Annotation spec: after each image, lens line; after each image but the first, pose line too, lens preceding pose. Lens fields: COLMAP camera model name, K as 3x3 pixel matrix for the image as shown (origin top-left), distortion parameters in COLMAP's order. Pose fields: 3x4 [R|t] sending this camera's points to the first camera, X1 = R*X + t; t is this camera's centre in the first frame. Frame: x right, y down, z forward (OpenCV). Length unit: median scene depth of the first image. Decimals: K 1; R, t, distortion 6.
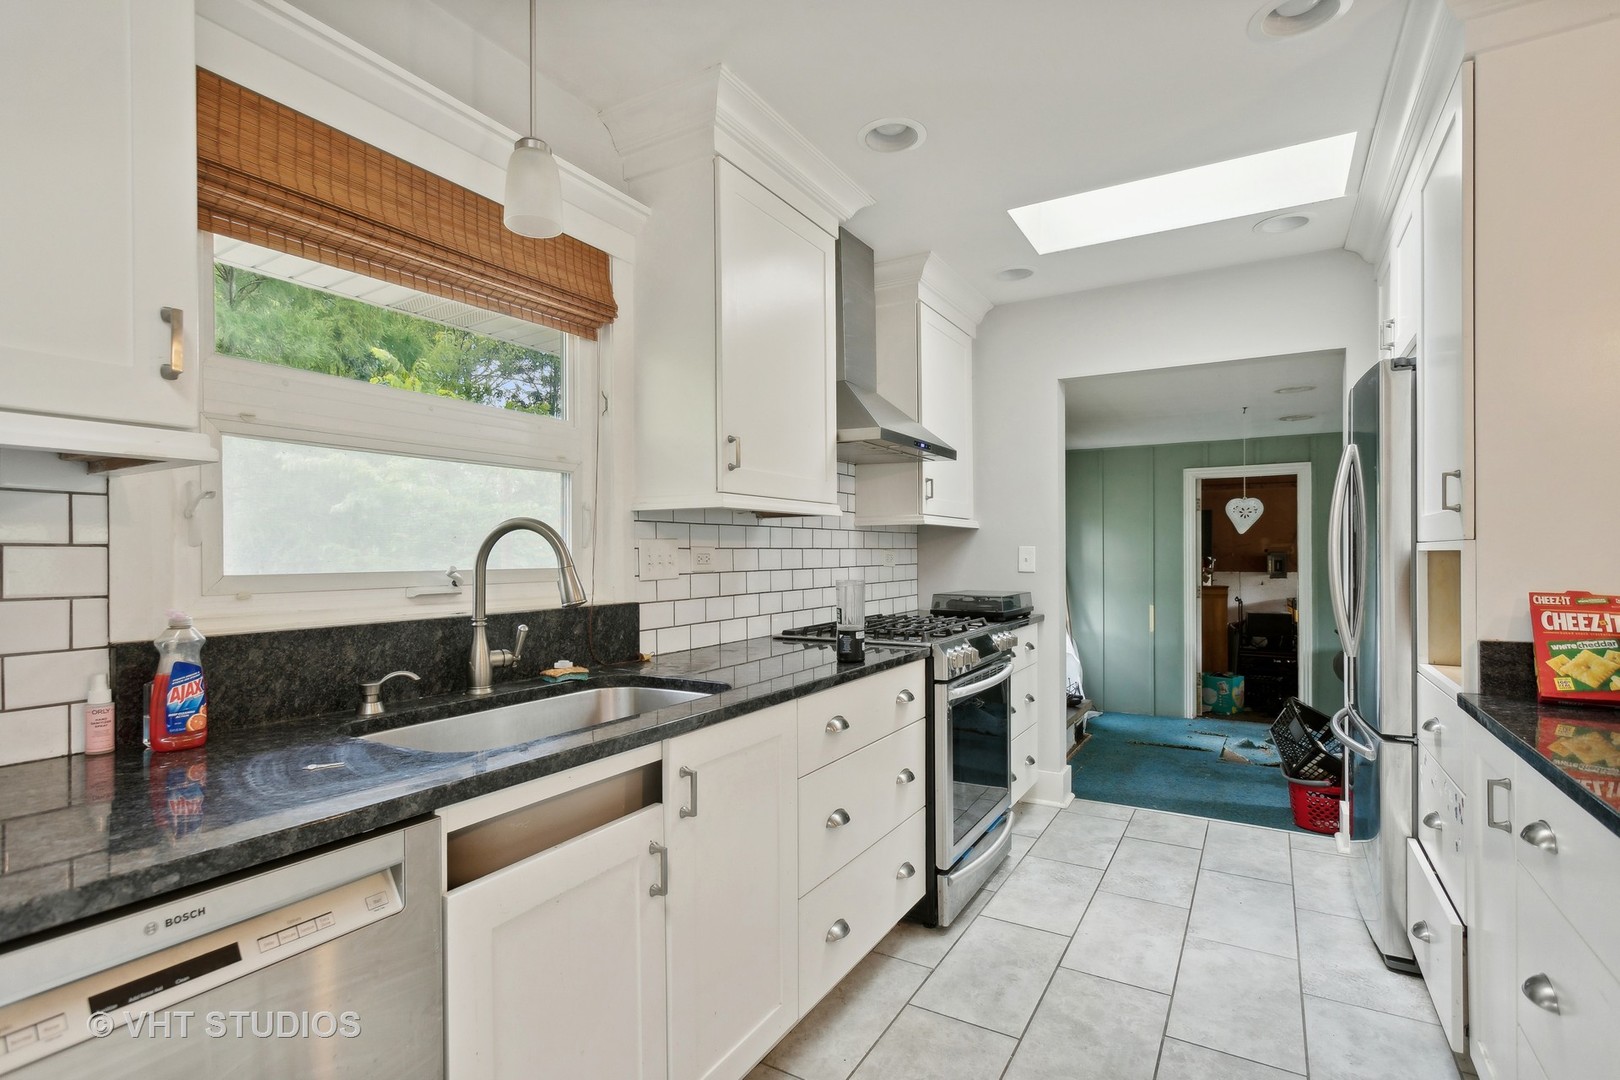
lens RADIAL K [[788.2, 0, 808.5], [0, 788.2, 547.9], [0, 0, 1]] dist [0.011411, -0.000652]
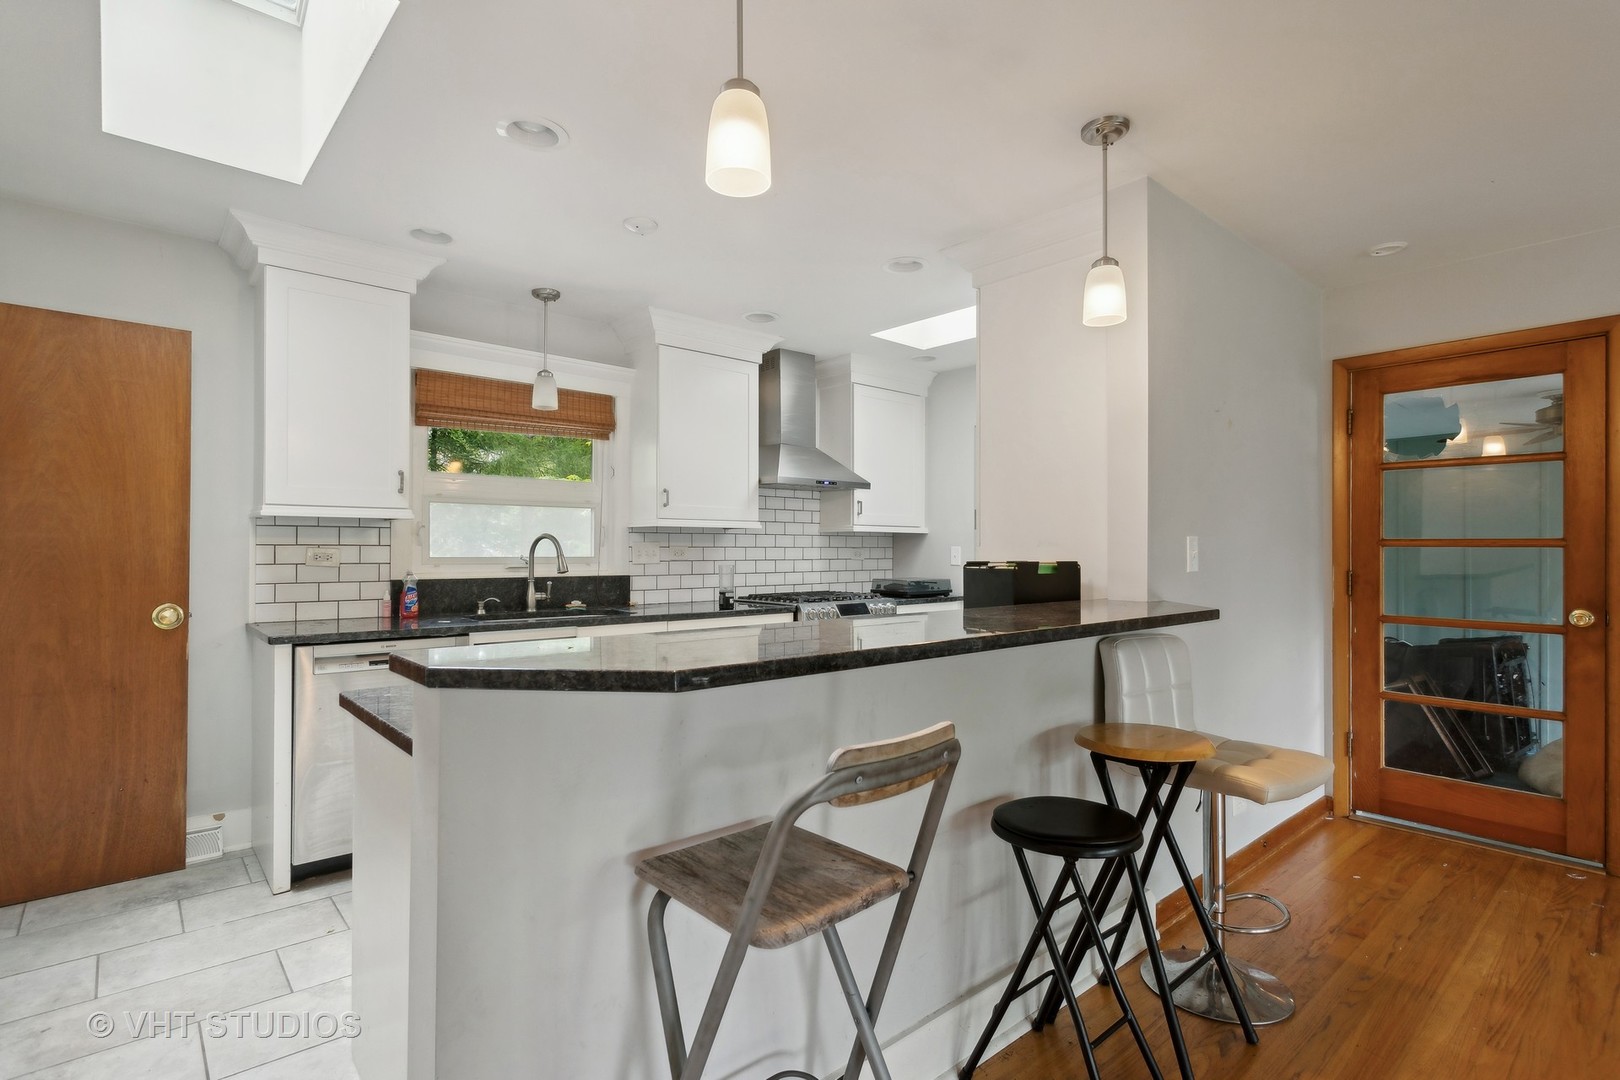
lens RADIAL K [[788.2, 0, 806.0], [0, 788.2, 545.6], [0, 0, 1]] dist [0.011411, -0.000652]
pose [[0.946440, 0.006157, -0.322821, 0.961972], [-0.005217, 0.999979, 0.003777, -0.015166], [0.322838, -0.001891, 0.946452, -0.803252]]
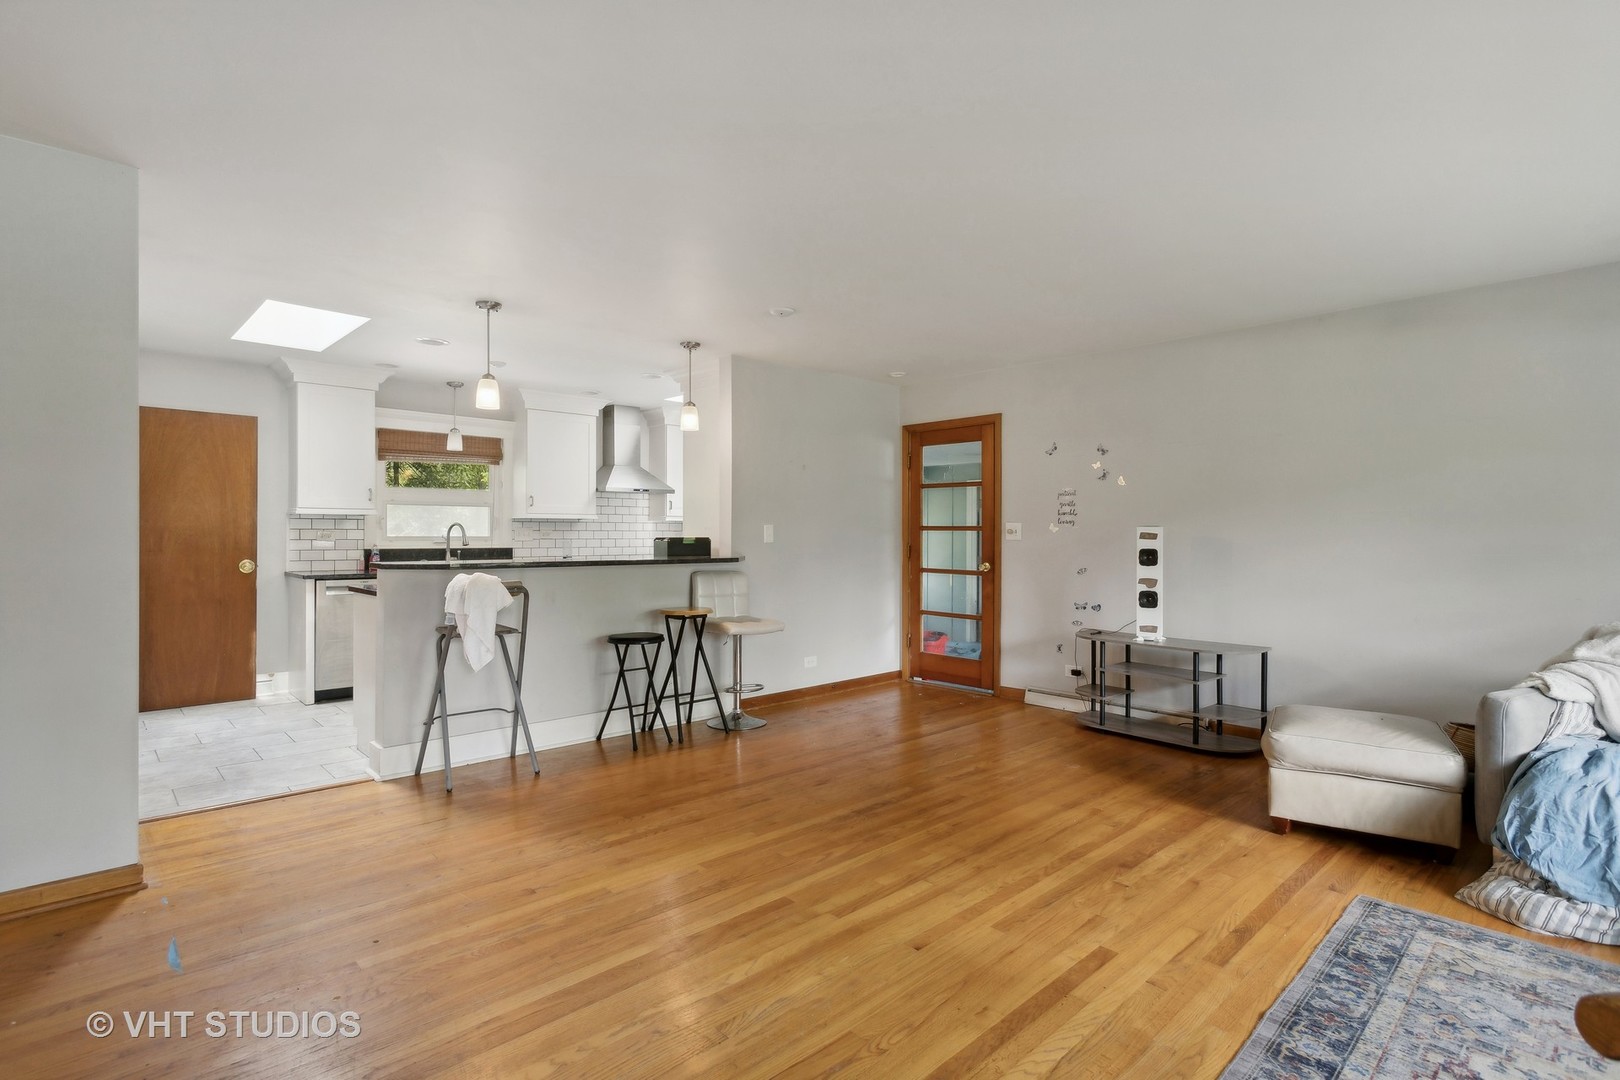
lens RADIAL K [[788.2, 0, 800.0], [0, 788.2, 533.5], [0, 0, 1]] dist [0.011411, -0.000652]
pose [[0.956101, 0.008118, -0.292926, 2.126941], [-0.006038, 0.999950, 0.008003, -0.023938], [0.292976, -0.005883, 0.956102, -1.964563]]
